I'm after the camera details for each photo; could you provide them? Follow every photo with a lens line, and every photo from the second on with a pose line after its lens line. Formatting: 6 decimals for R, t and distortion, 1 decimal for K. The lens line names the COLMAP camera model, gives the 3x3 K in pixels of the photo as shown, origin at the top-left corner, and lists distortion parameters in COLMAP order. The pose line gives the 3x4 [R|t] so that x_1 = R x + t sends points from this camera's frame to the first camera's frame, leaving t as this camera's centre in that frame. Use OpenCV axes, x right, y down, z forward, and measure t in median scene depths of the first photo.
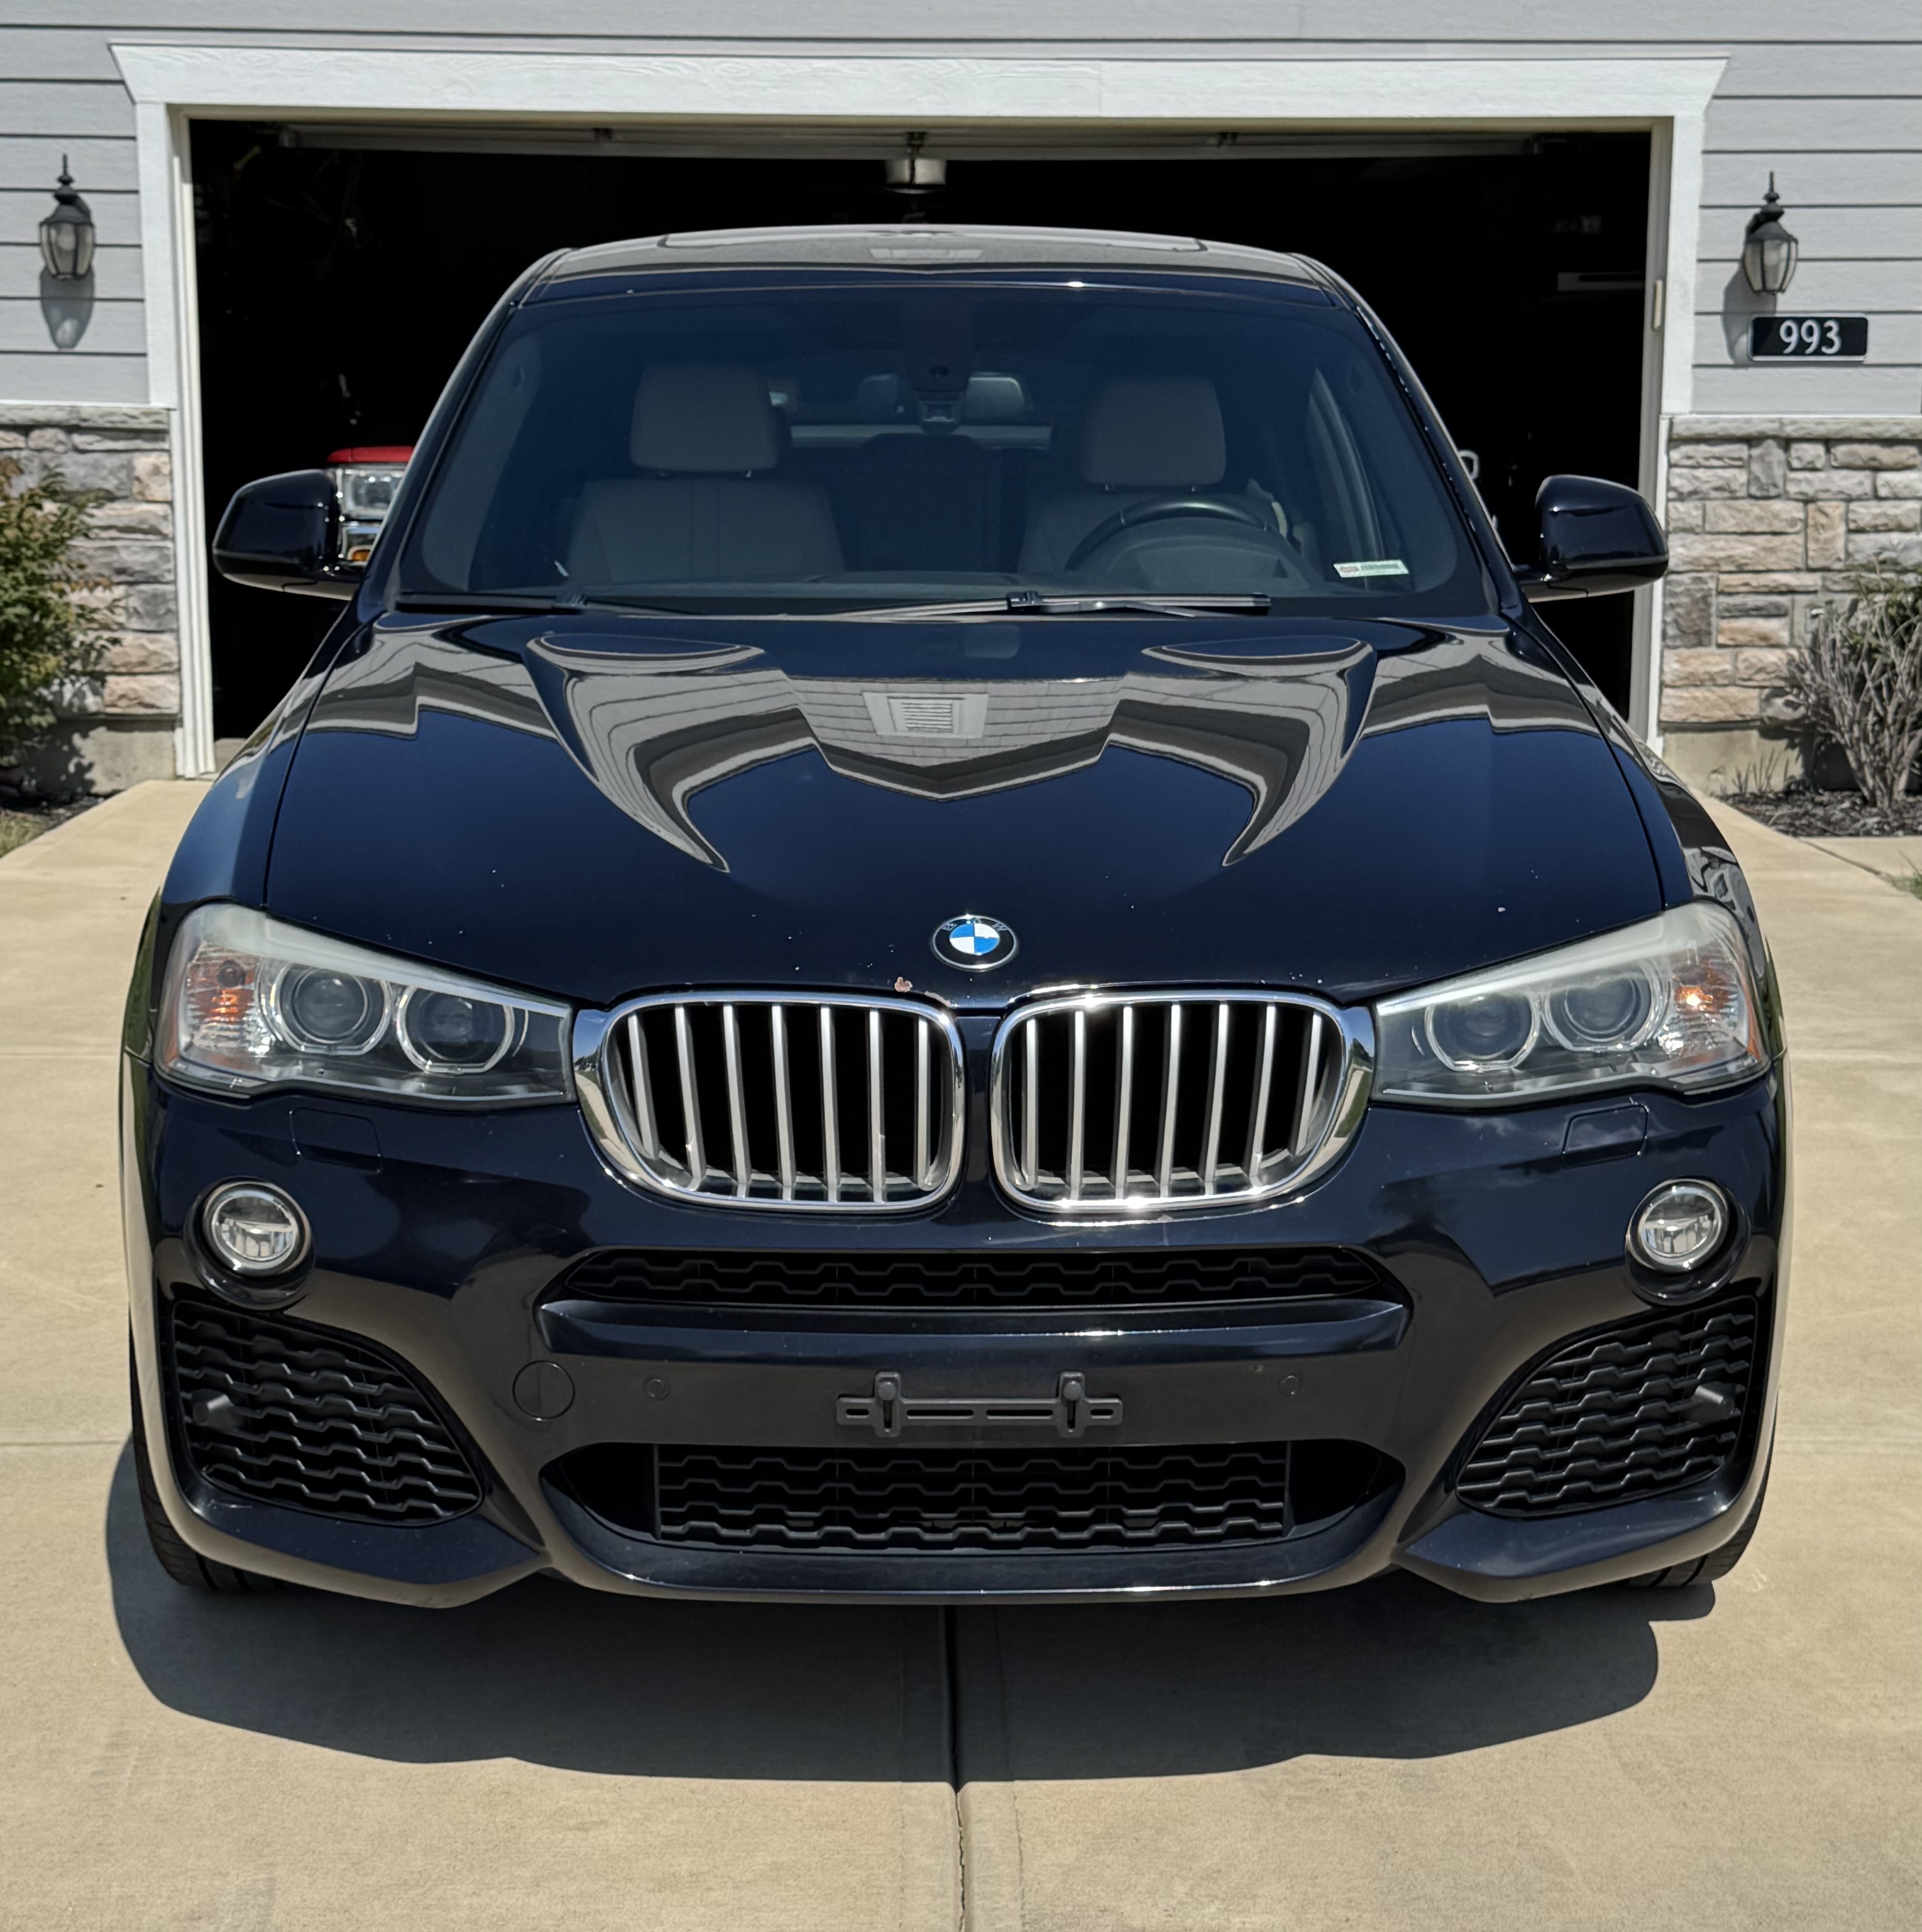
lens RADIAL K [[3462.9, 0, 963.3], [0, 3462.9, 963.9], [0, 0, 1]] dist [0.129184, -0.118657]
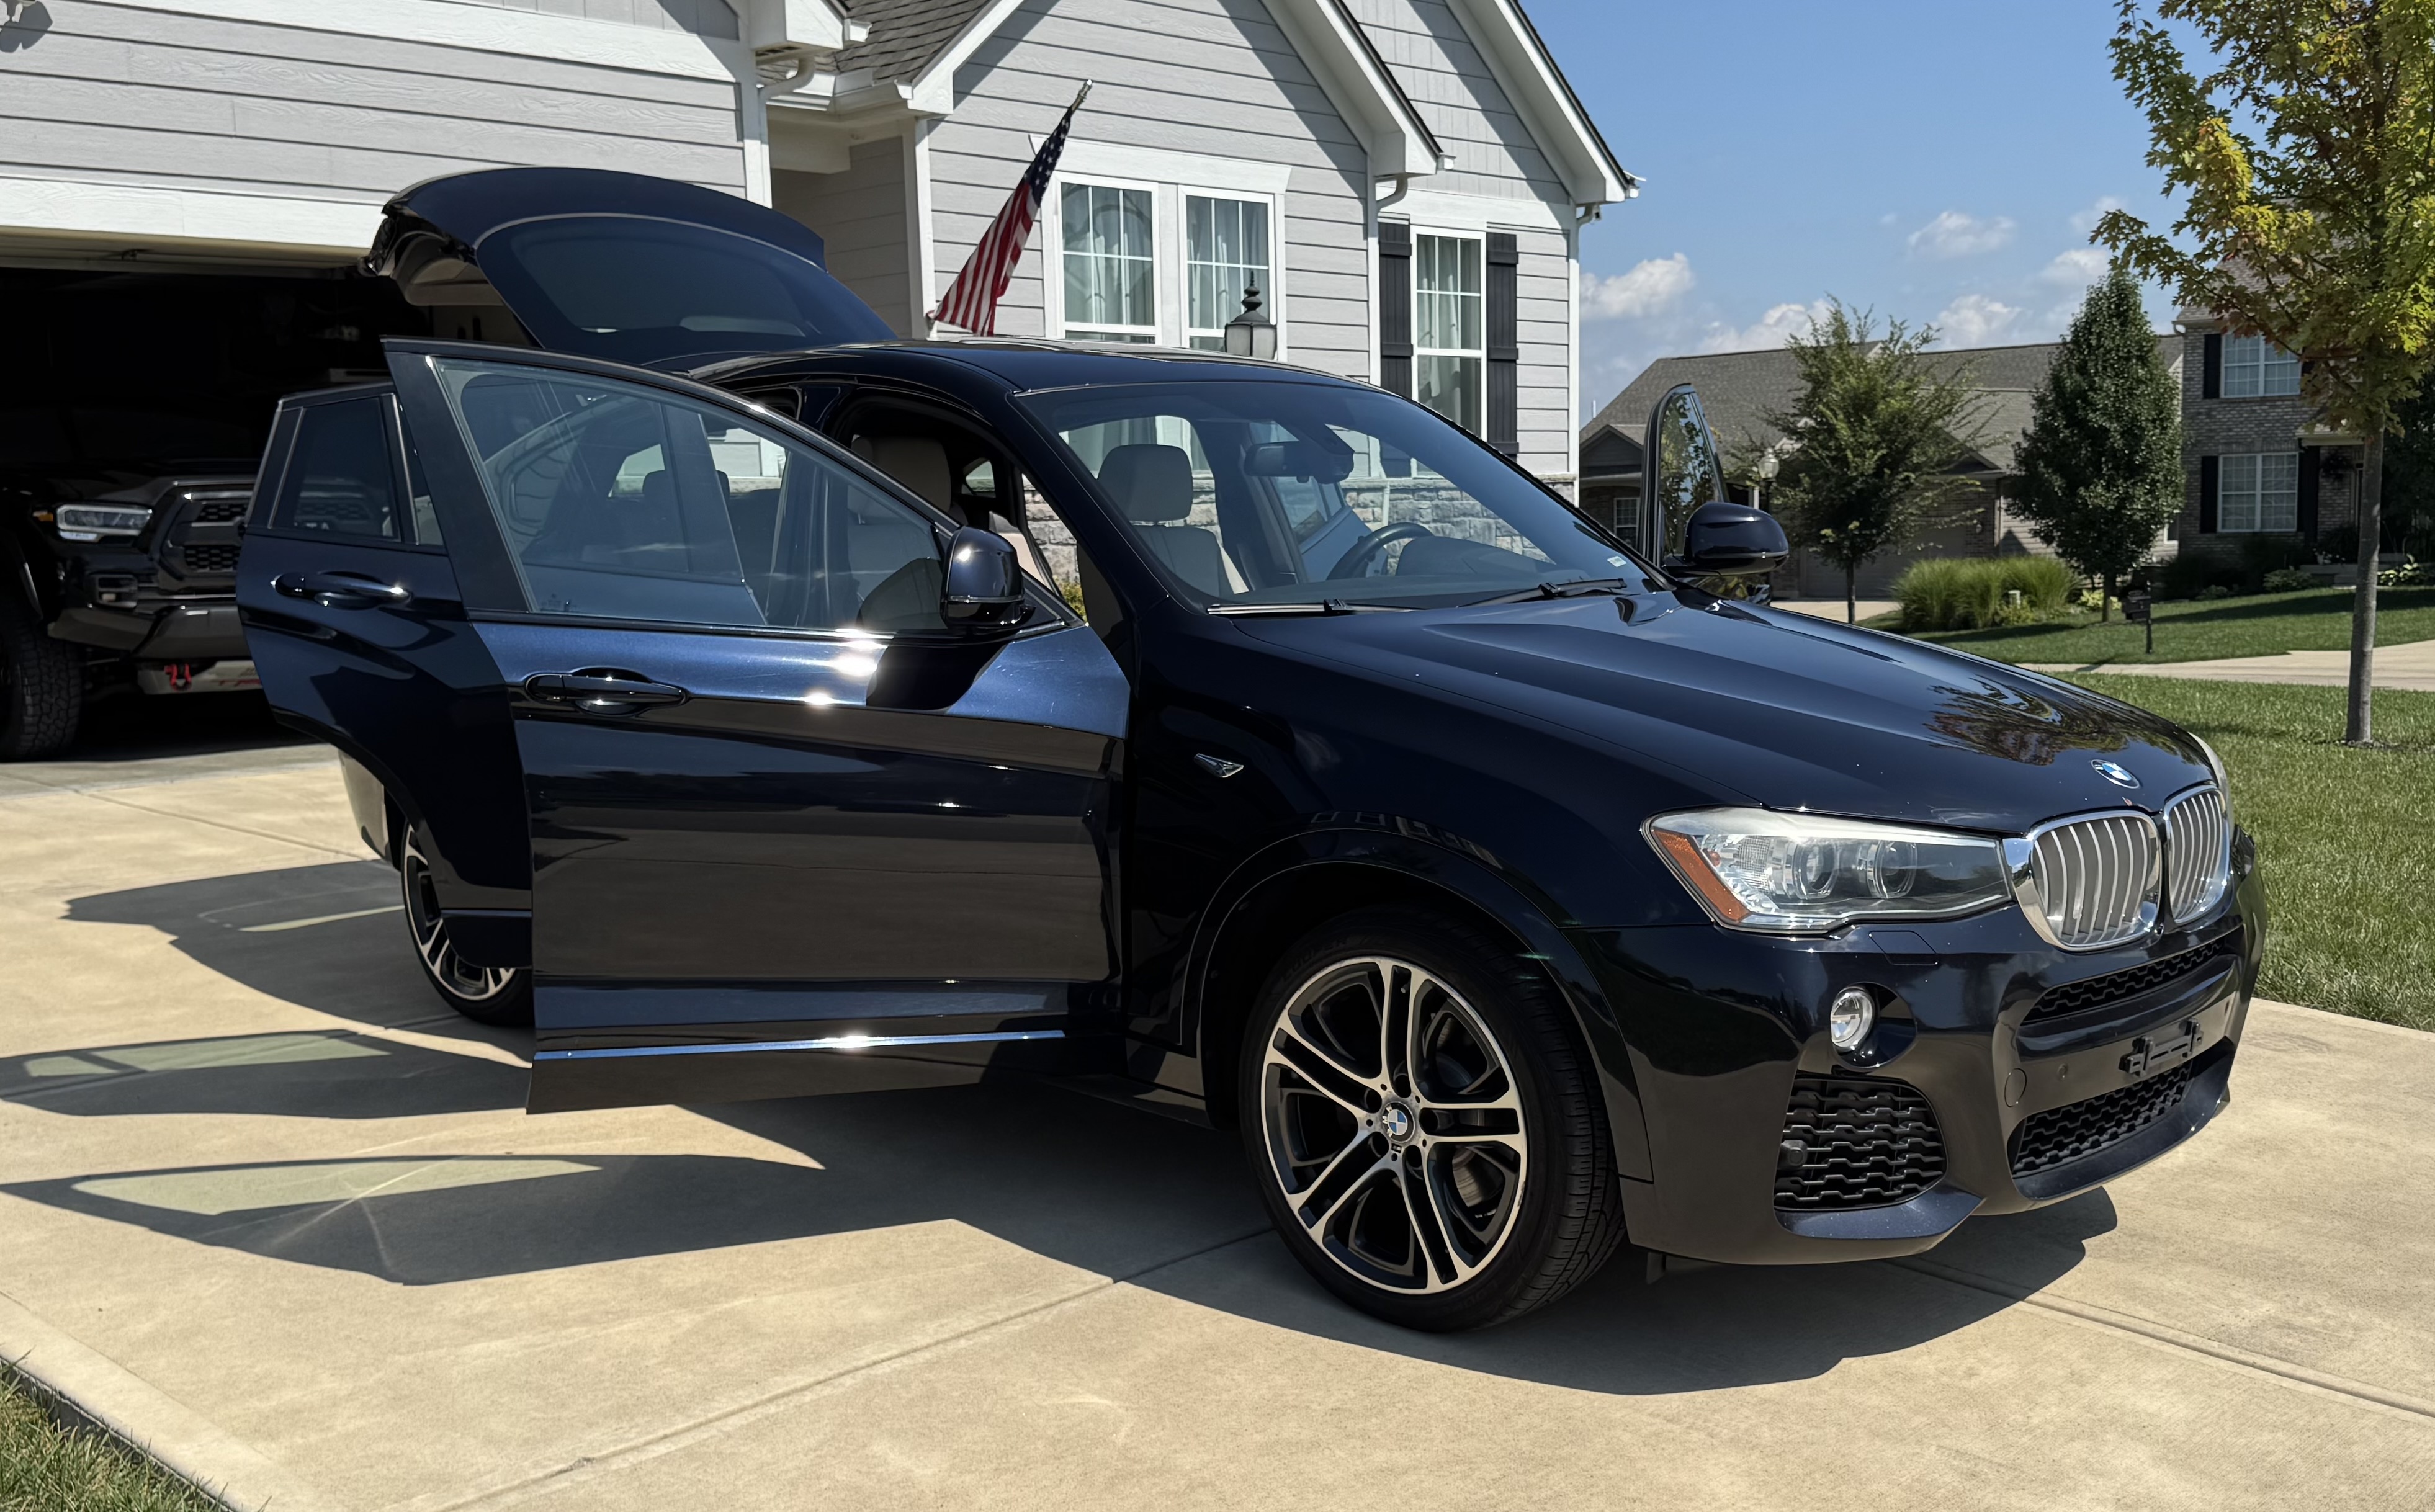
lens RADIAL K [[2475.4, 0, 1221.6], [0, 2475.4, 763.0], [0, 0, 1]] dist [0.204163, -0.433316]
pose [[0.711587, -0.093127, 0.696399, -1.092125], [0.122502, 0.992440, 0.007542, -0.069259], [-0.691836, 0.079944, 0.717615, 0.404103]]
